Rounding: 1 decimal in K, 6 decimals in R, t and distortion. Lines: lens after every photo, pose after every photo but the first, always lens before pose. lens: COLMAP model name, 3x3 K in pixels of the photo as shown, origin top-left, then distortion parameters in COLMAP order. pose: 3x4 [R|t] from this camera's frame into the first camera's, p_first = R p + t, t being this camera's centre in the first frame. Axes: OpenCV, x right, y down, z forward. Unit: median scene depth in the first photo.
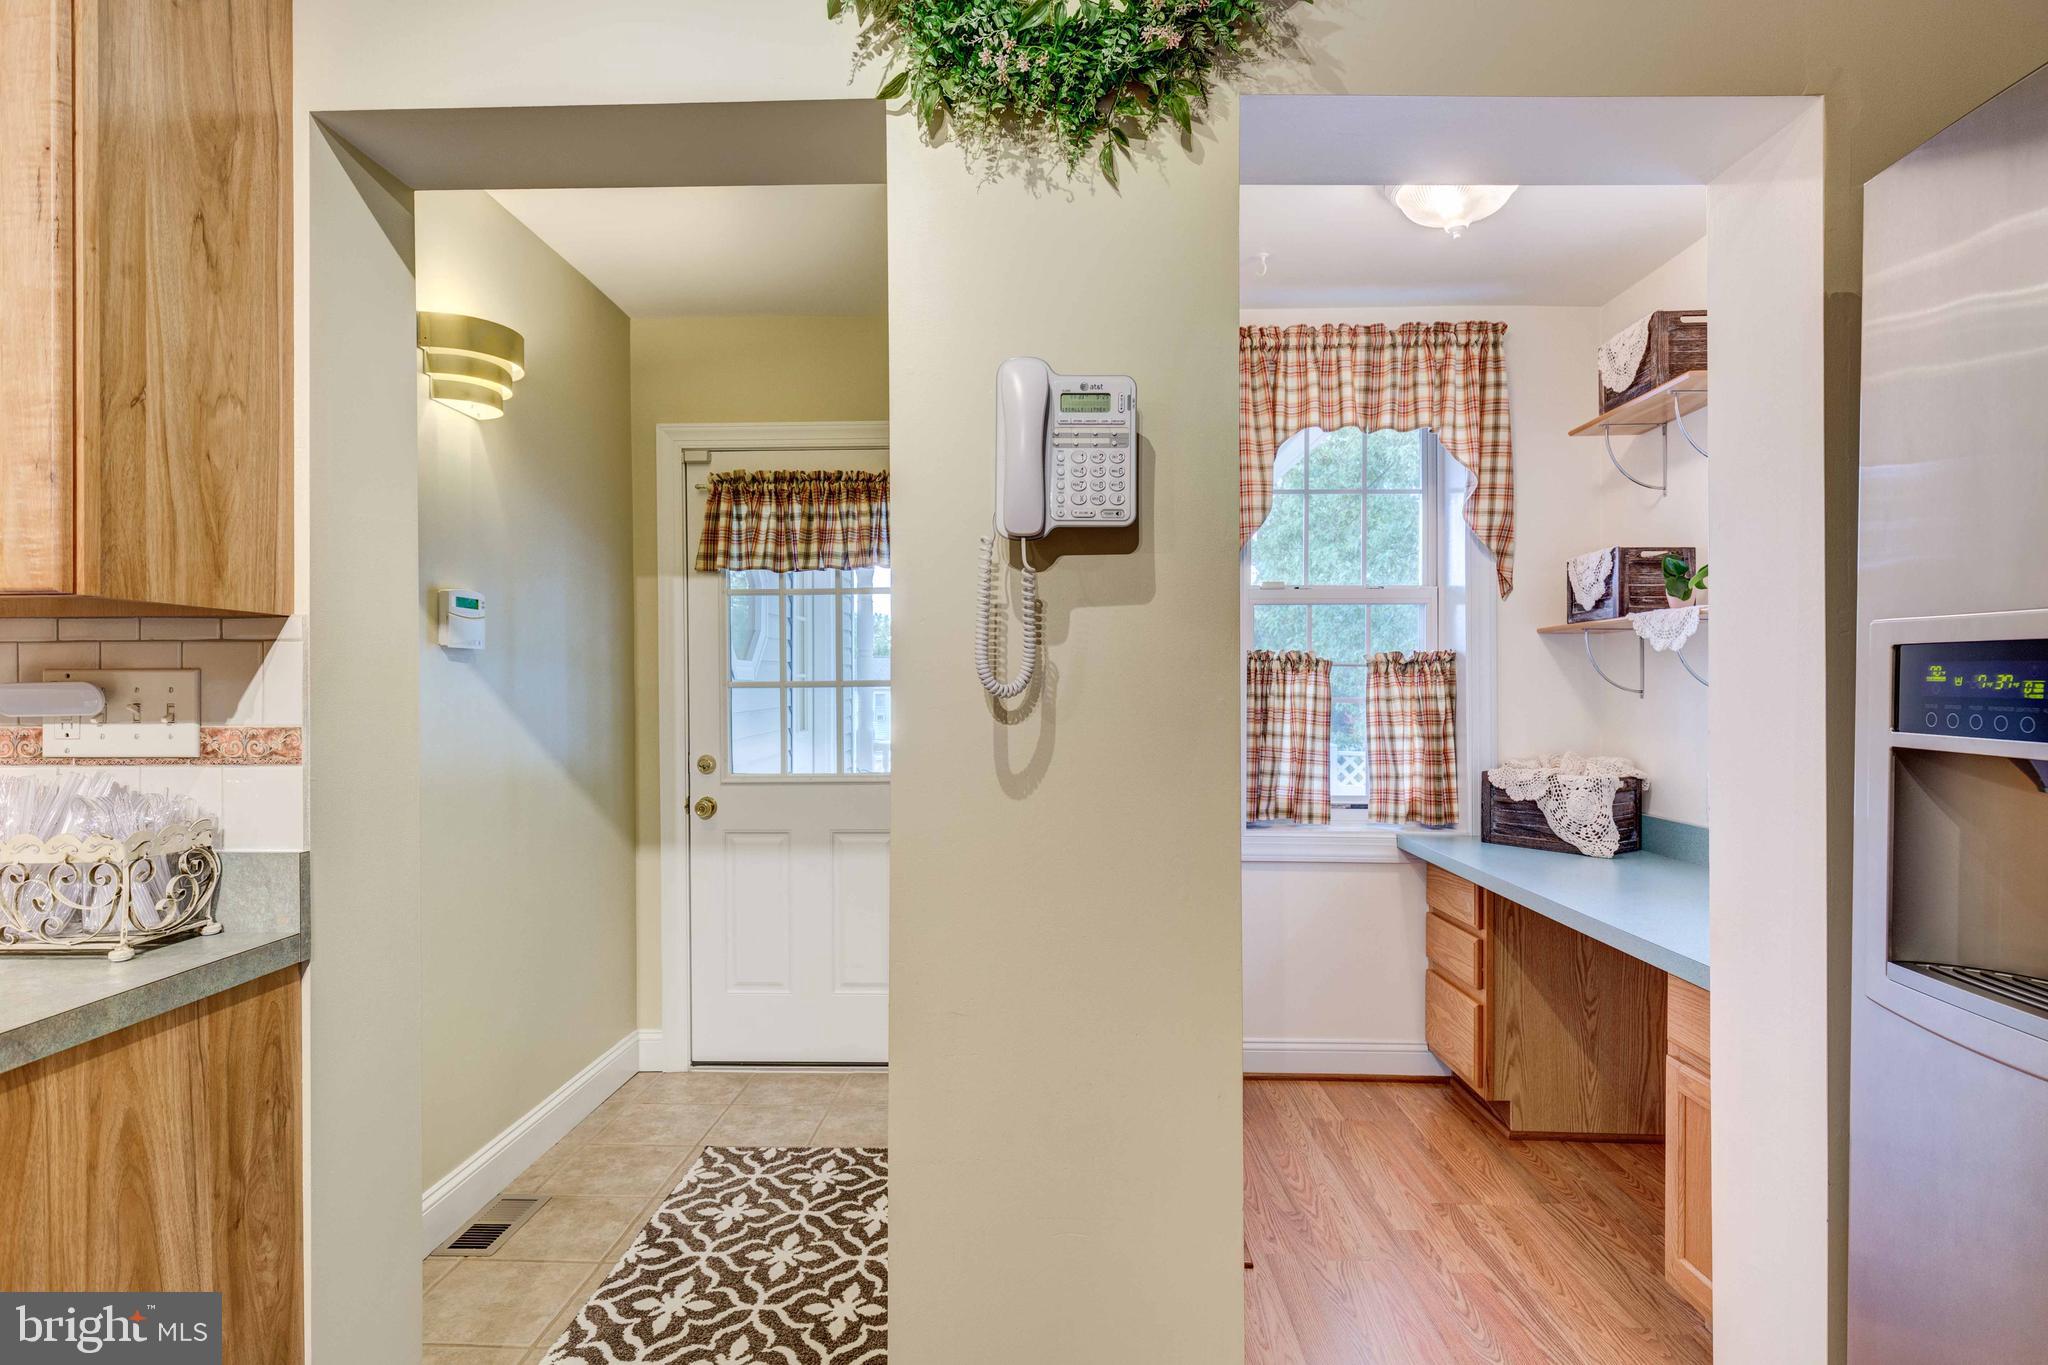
lens RADIAL K [[1071.8, 0, 1024.6], [0, 1071.8, 675.6], [0, 0, 1]] dist [0.000243, 0.000988]
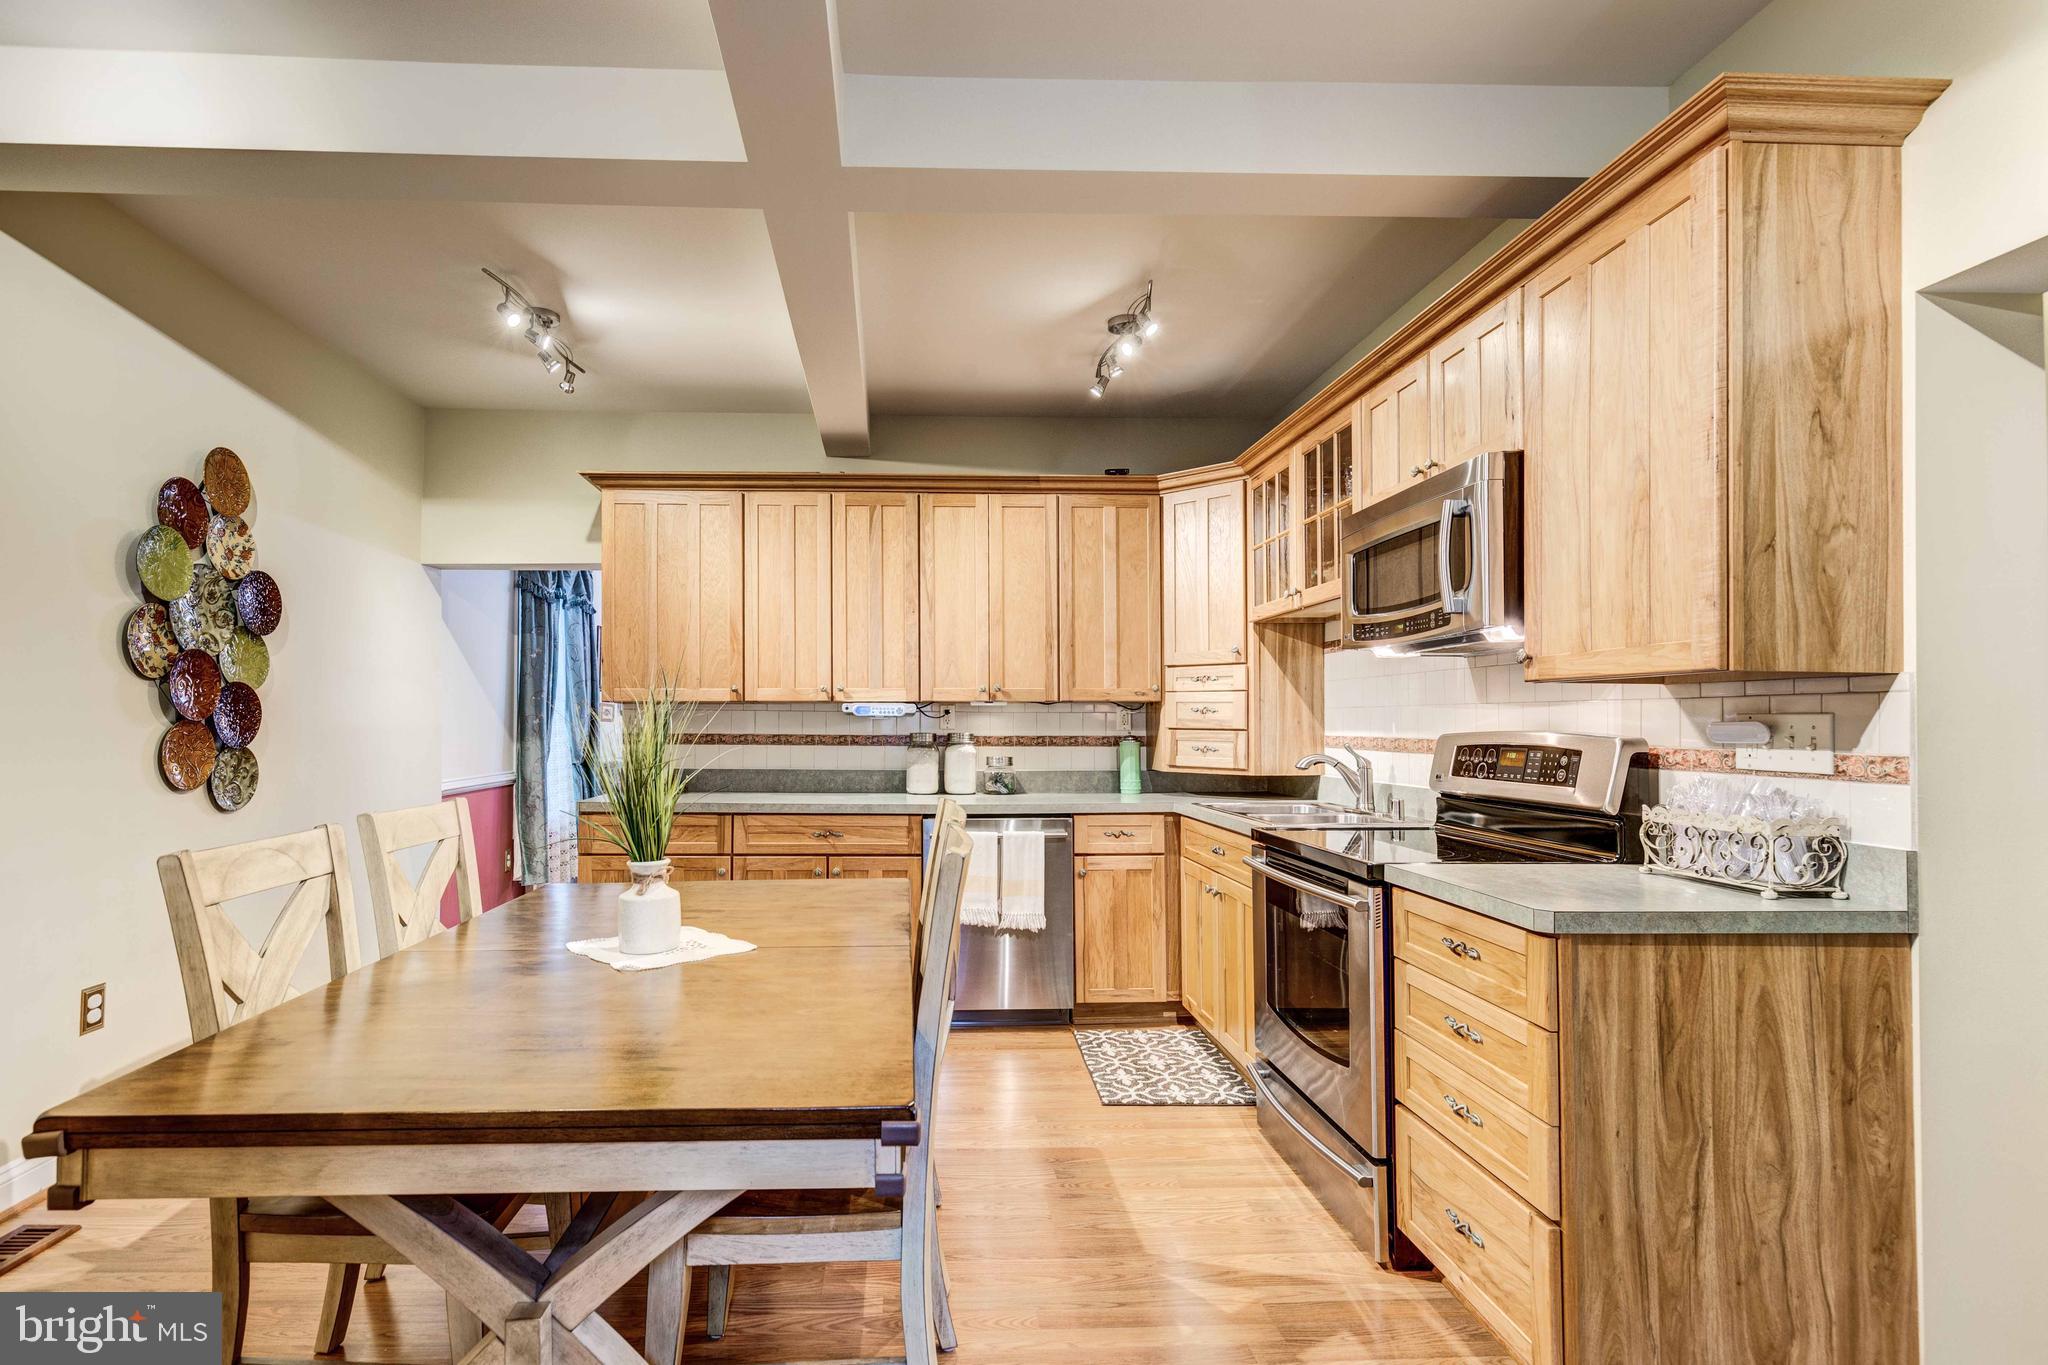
lens RADIAL K [[956.4, 0, 920.7], [0, 956.4, 719.0], [0, 0, 1]] dist [0.001645, -0.000531]
pose [[0.053942, 0.002635, -0.998541, 0.462559], [0.000768, 0.999996, 0.002681, -0.002521], [0.998544, -0.000911, 0.053940, -0.299011]]
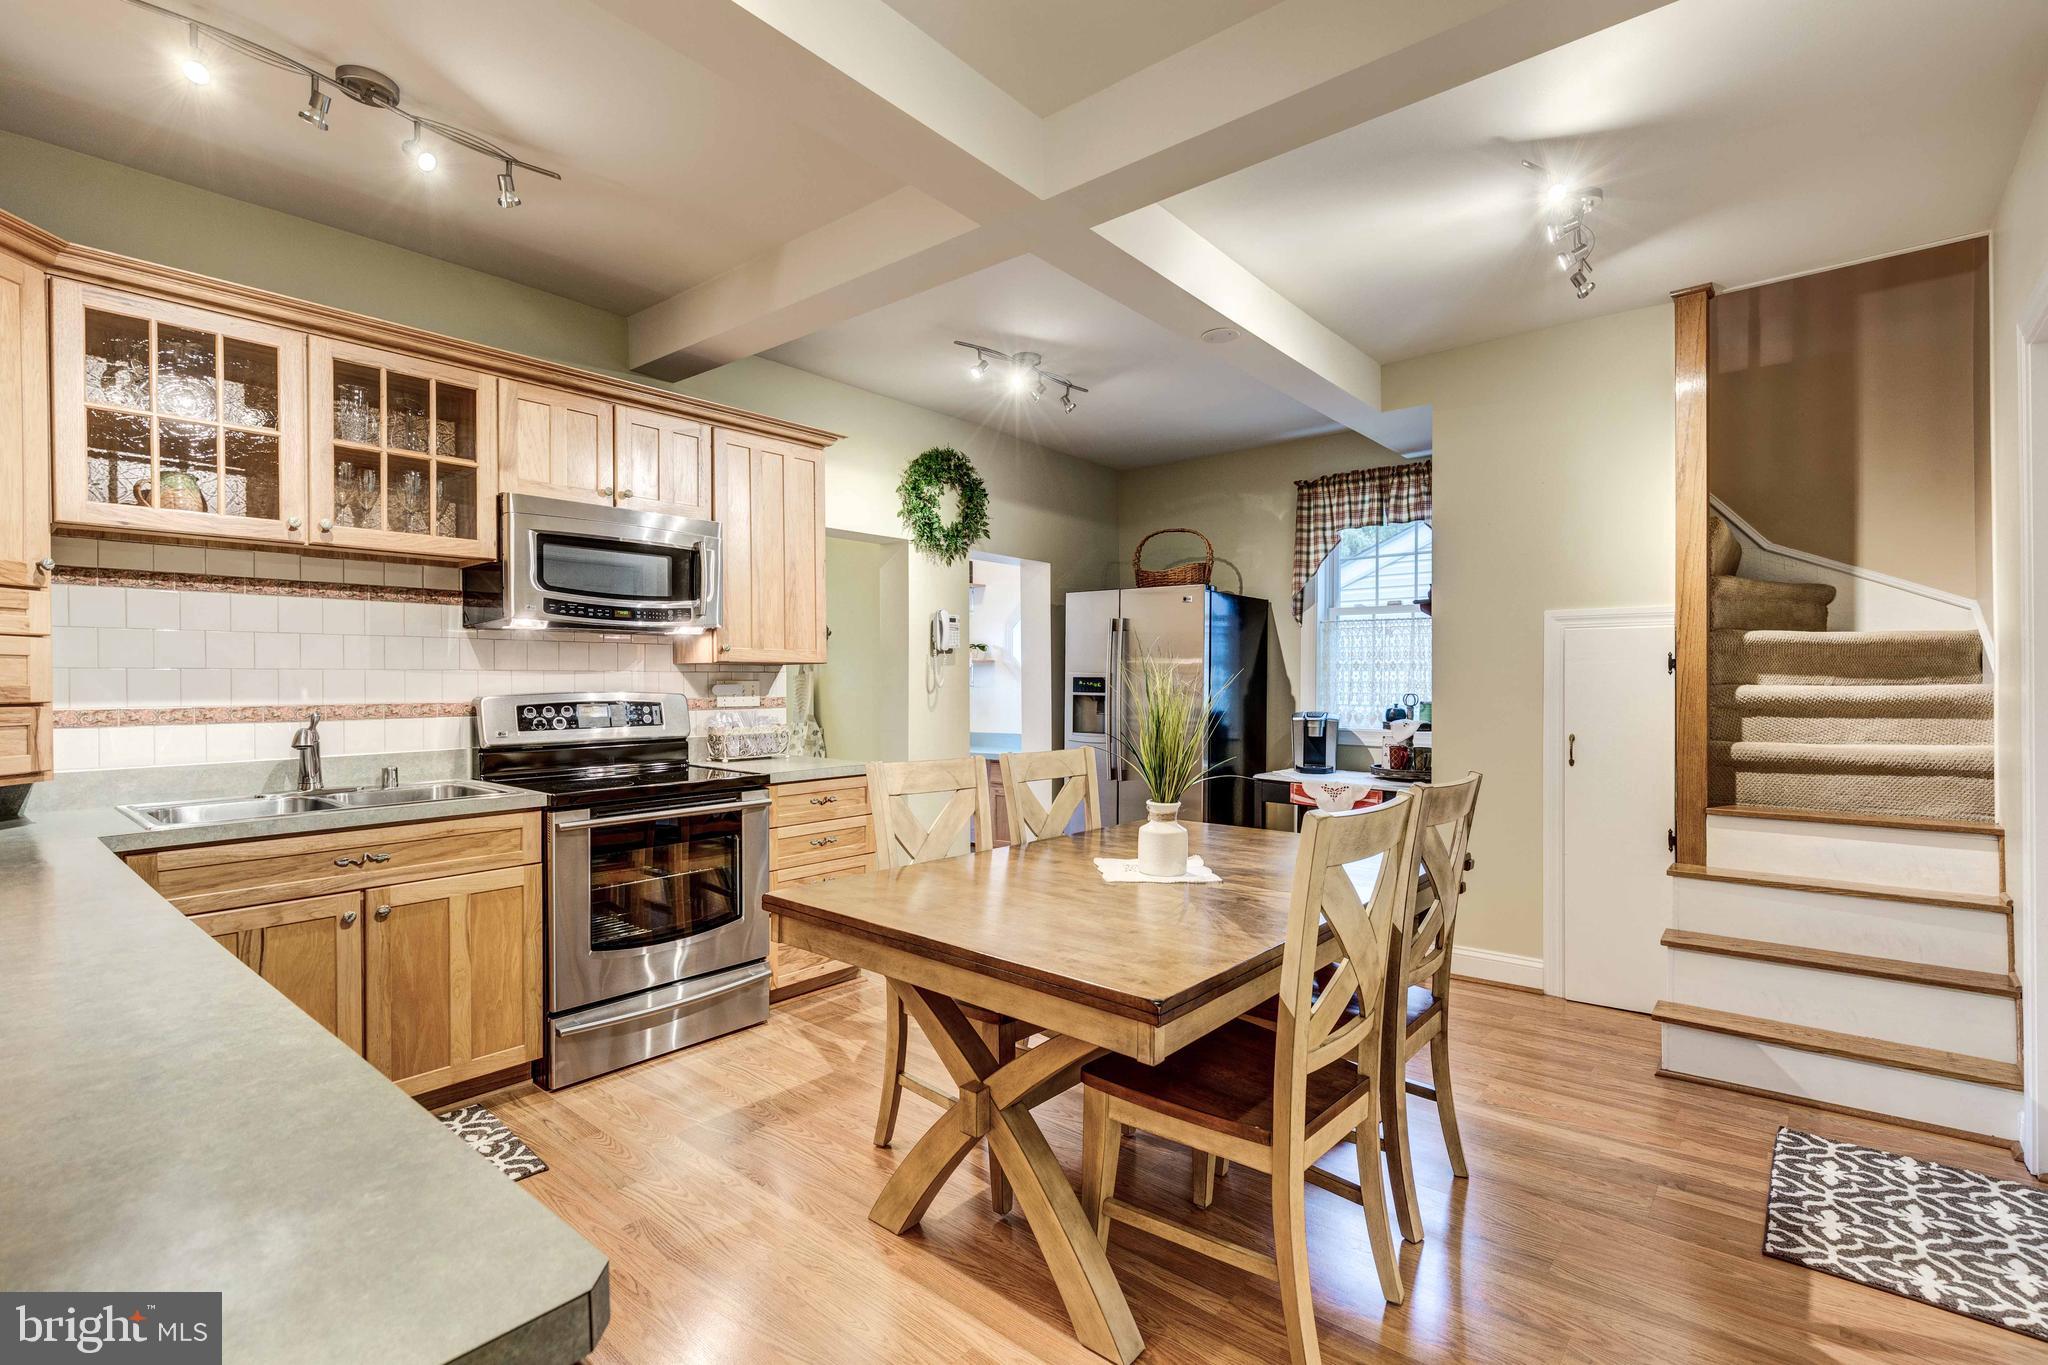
lens RADIAL K [[942.9, 0, 987.3], [0, 942.9, 686.2], [0, 0, 1]] dist [0.002390, 0.000241]
pose [[0.646294, -0.001118, 0.763088, -2.661139], [-0.003234, 0.999986, 0.004204, -0.002684], [-0.763082, -0.005185, 0.646281, -1.529642]]
